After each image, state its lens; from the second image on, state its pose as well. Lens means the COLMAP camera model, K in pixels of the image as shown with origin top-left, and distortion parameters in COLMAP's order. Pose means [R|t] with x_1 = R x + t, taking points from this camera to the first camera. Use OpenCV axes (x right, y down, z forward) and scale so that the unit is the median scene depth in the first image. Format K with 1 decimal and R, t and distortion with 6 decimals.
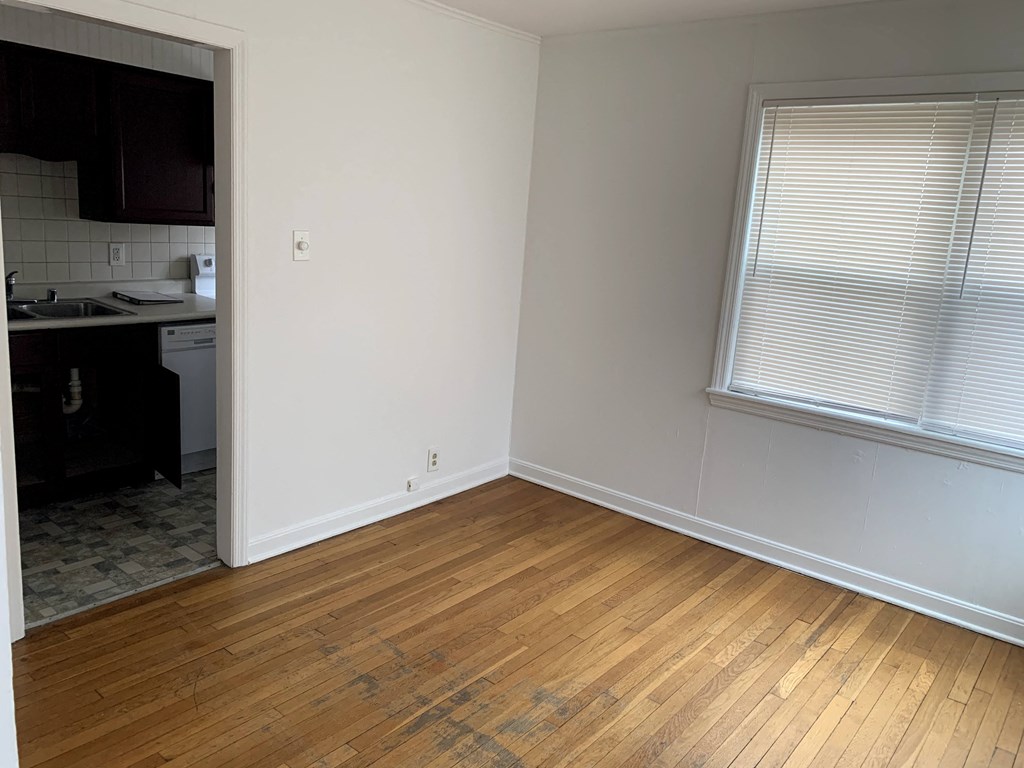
lens RADIAL K [[770.4, 0, 512.0], [0, 770.4, 384.0], [0, 0, 1]] dist [0.031760, -0.000982]
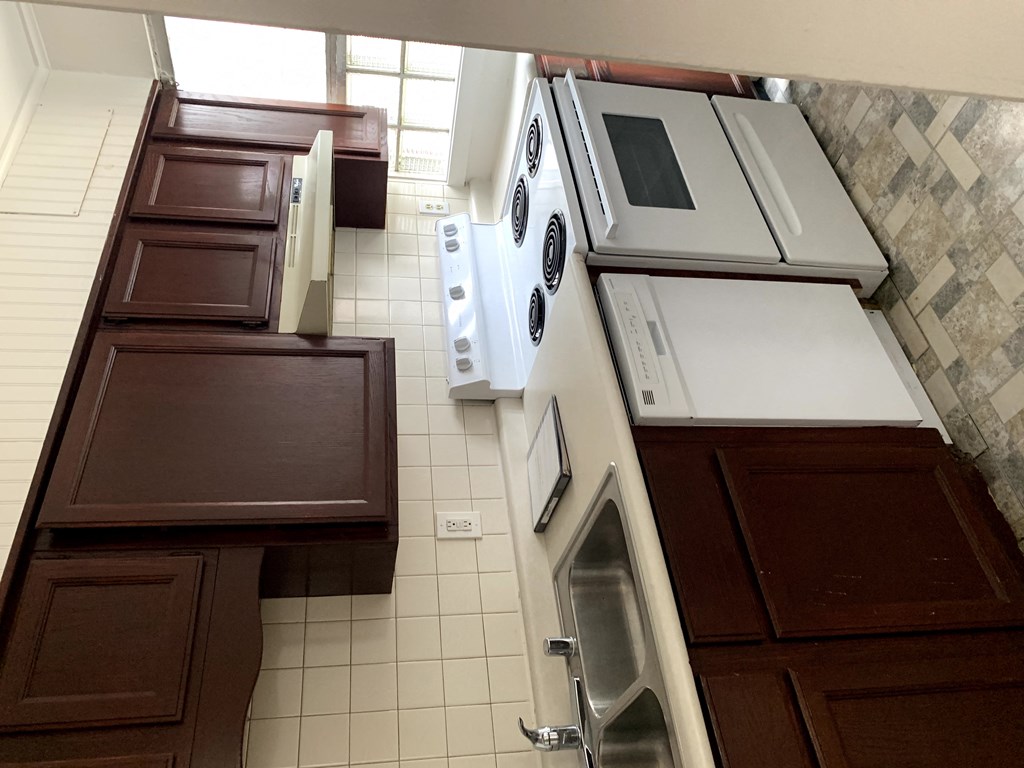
lens RADIAL K [[770.4, 0, 512.0], [0, 770.4, 384.0], [0, 0, 1]] dist [0.031760, -0.000982]
pose [[-0.004338, -0.978937, -0.204116, -0.317615], [0.999950, -0.006096, 0.007985, -0.135786], [-0.009061, -0.204071, 0.978914, 0.532724]]
